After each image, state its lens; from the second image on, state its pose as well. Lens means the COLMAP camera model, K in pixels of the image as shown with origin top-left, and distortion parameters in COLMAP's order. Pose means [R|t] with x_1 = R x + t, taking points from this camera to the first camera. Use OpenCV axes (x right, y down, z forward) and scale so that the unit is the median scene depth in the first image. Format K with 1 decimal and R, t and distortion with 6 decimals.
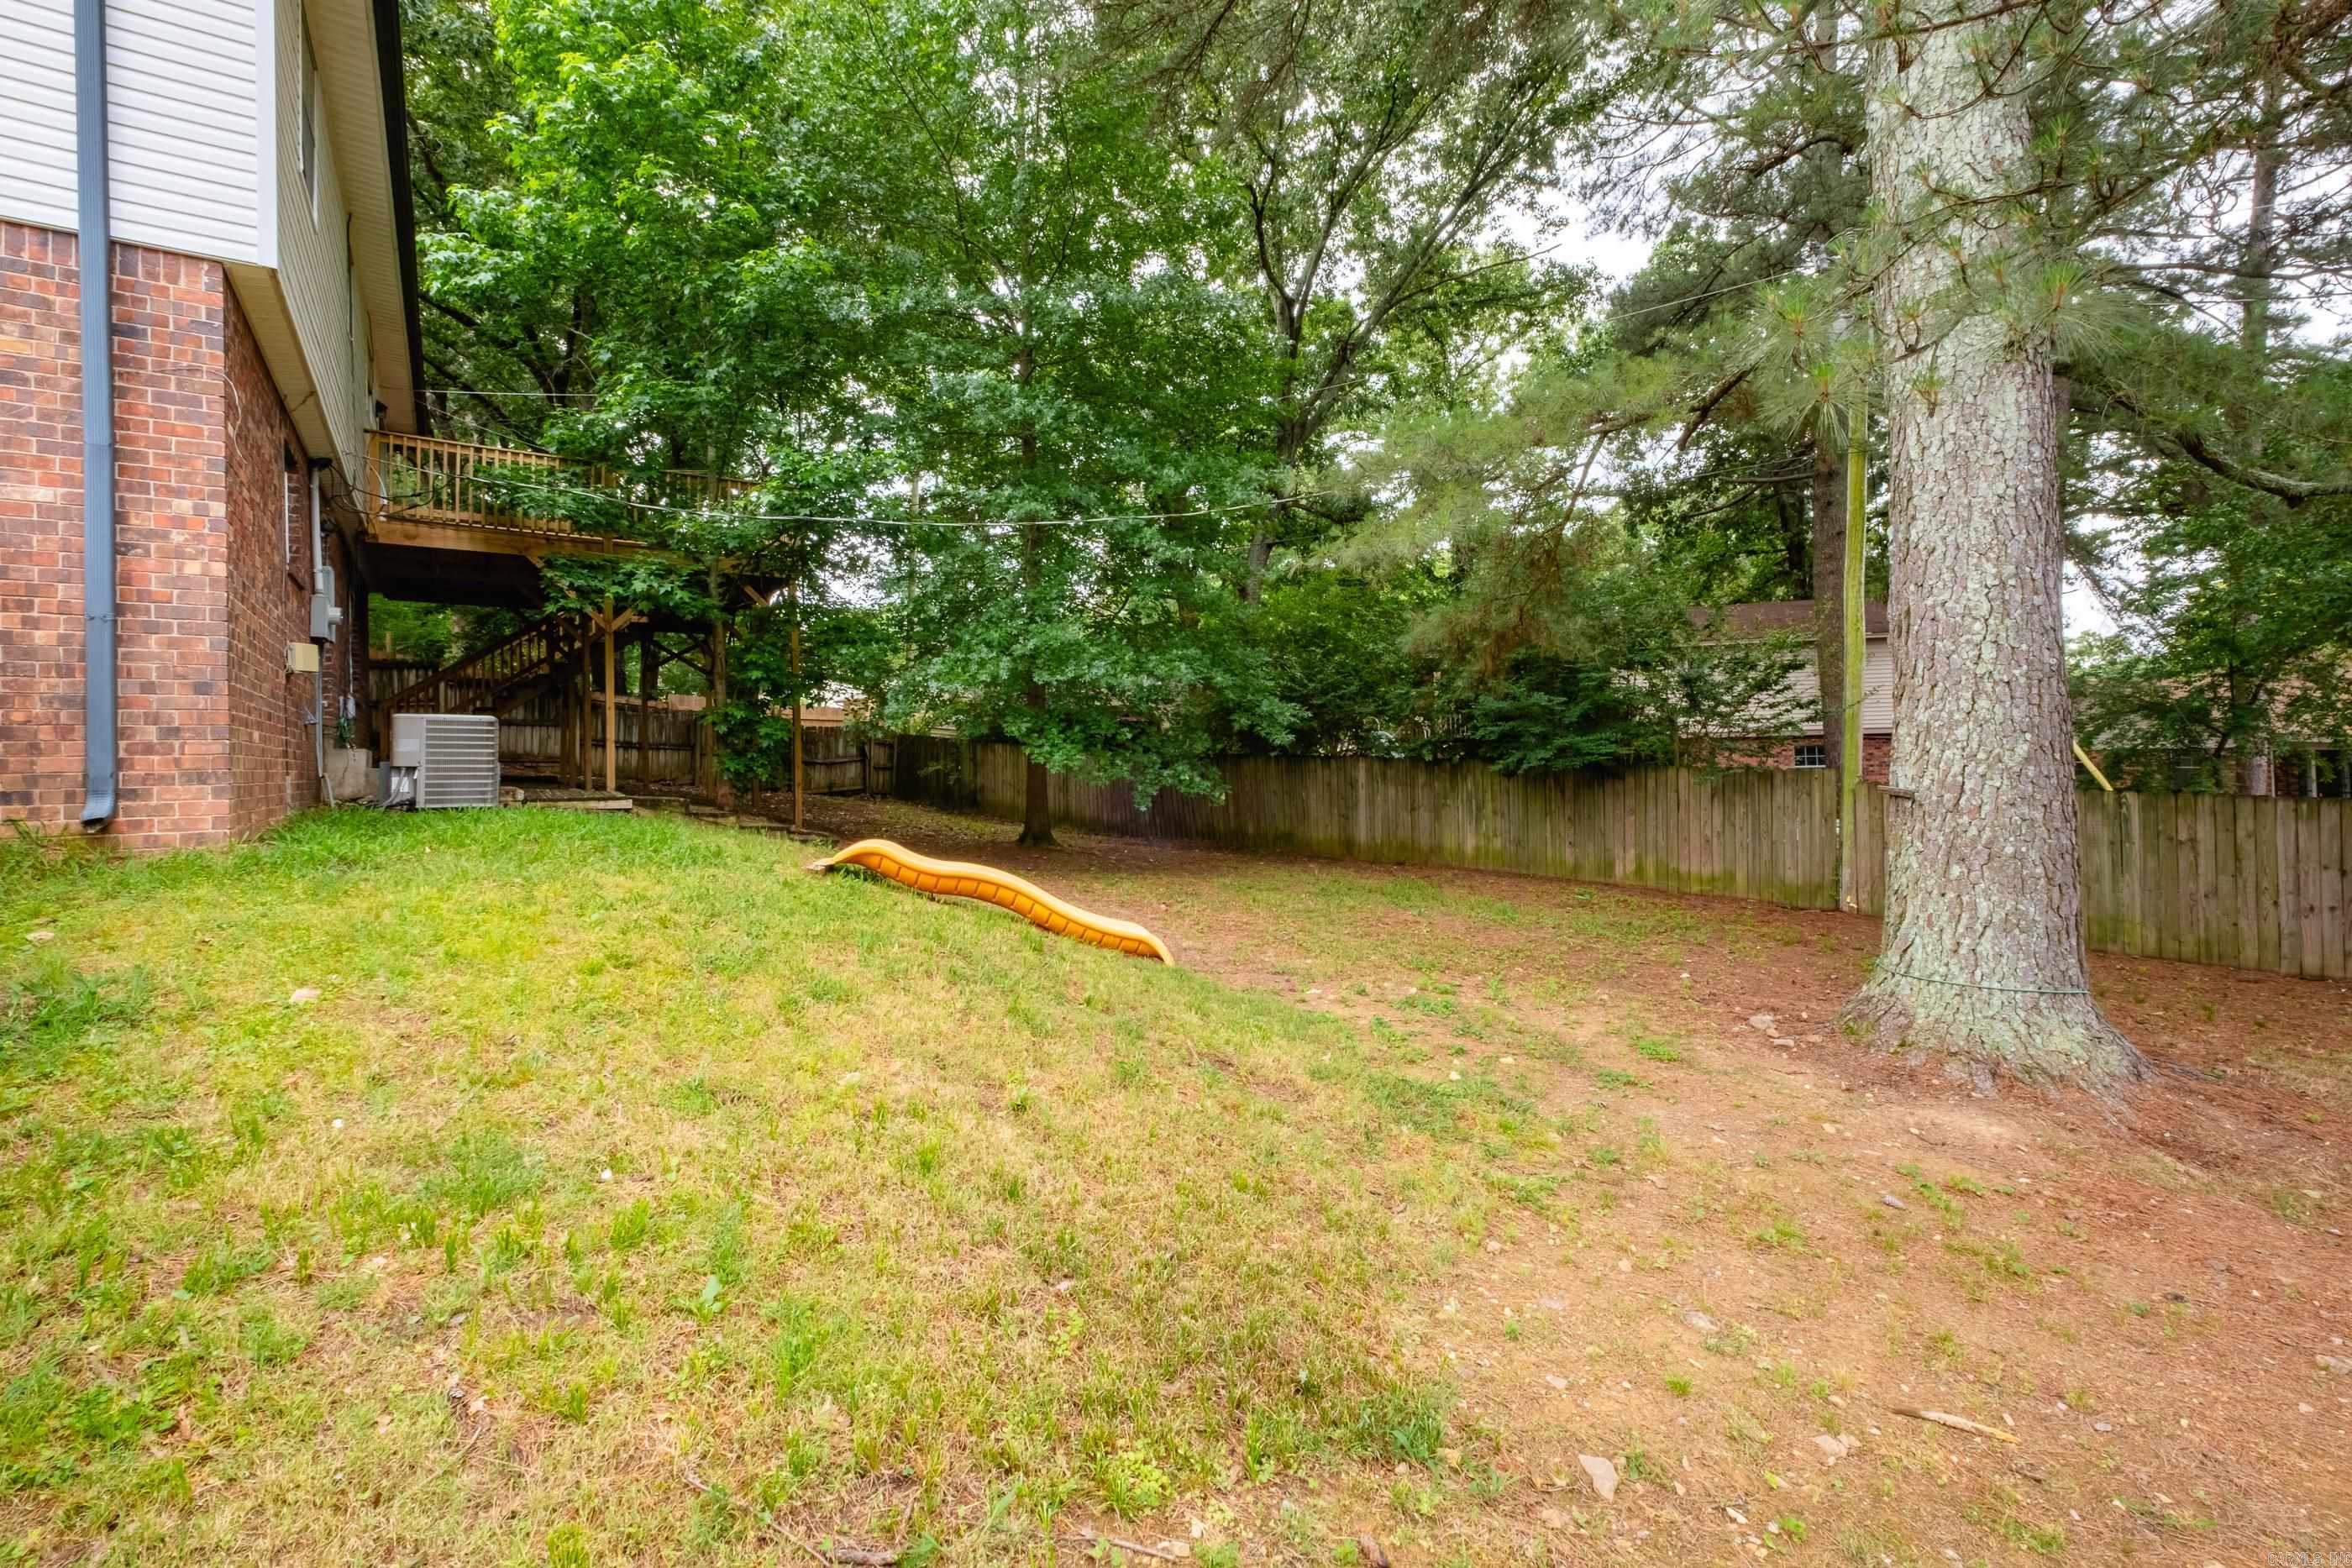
lens RADIAL K [[990.8, 0, 1179.3], [0, 990.8, 761.4], [0, 0, 1]] dist [-0.001205, 0.000120]
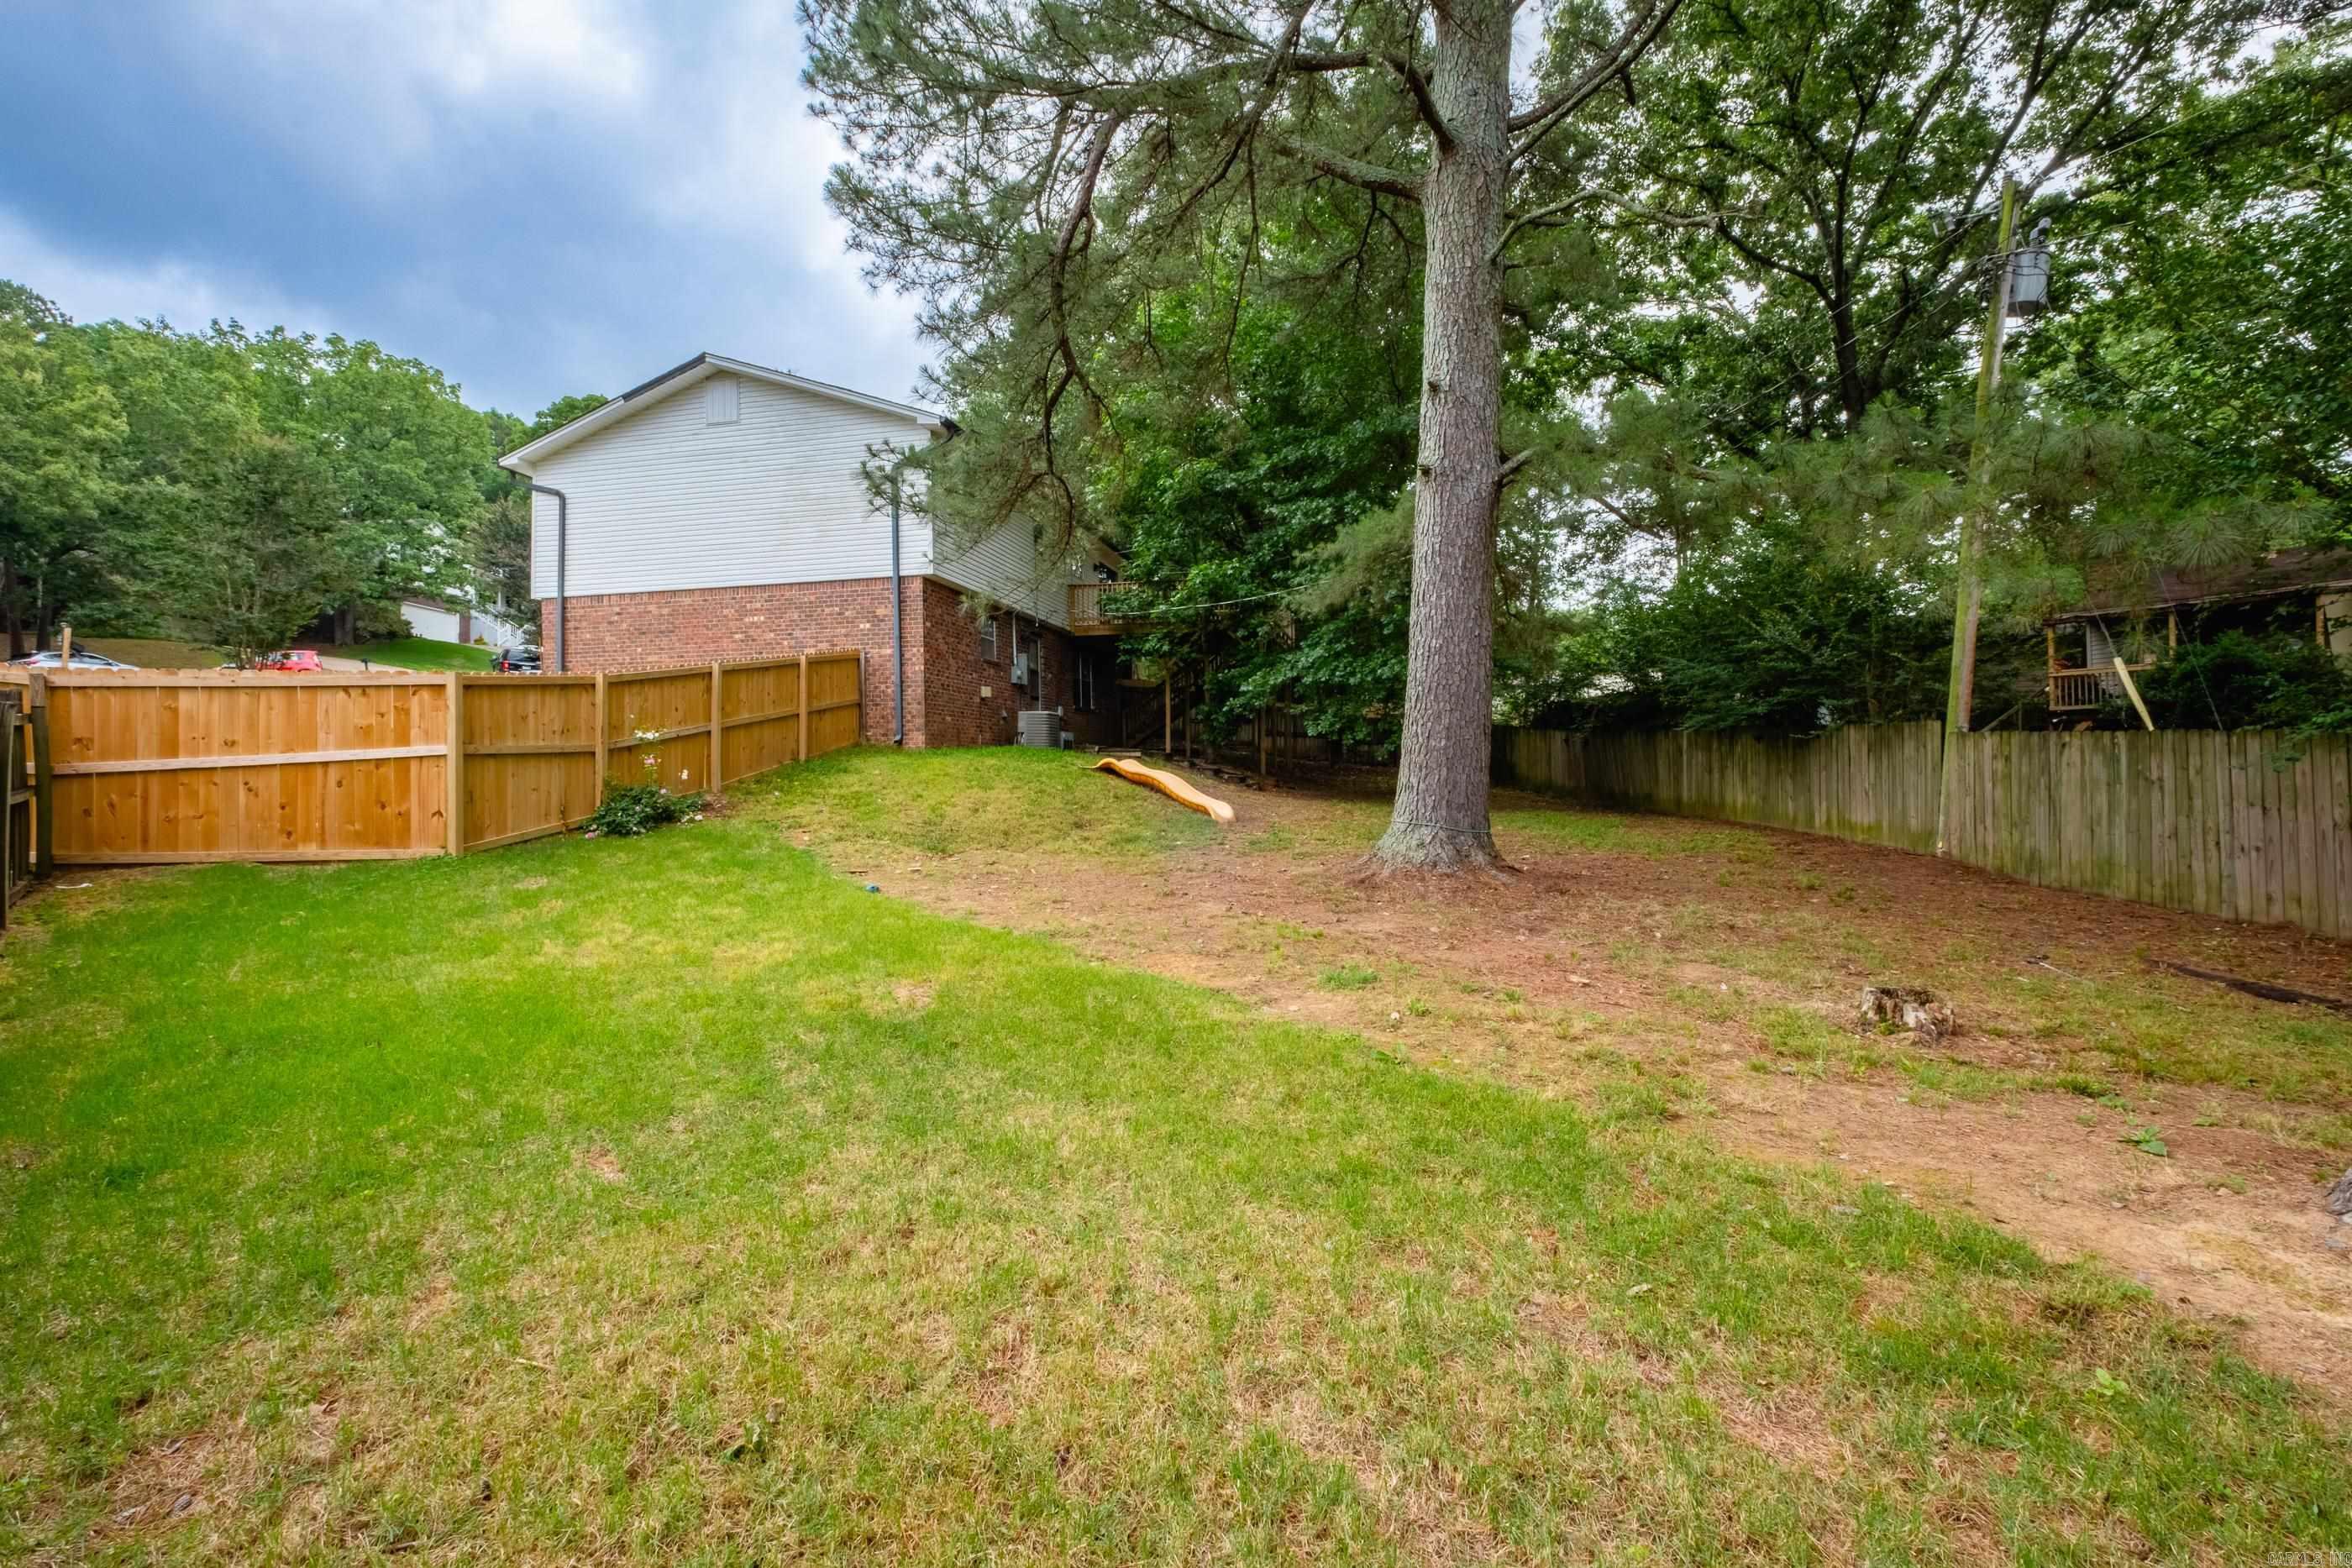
lens RADIAL K [[990.8, 0, 1179.3], [0, 990.8, 761.4], [0, 0, 1]] dist [-0.001205, 0.000120]
pose [[0.692669, 0.001732, -0.721254, 1.085243], [0.001209, 0.999993, 0.003563, 0.058947], [0.721255, -0.003340, 0.692662, -0.365071]]
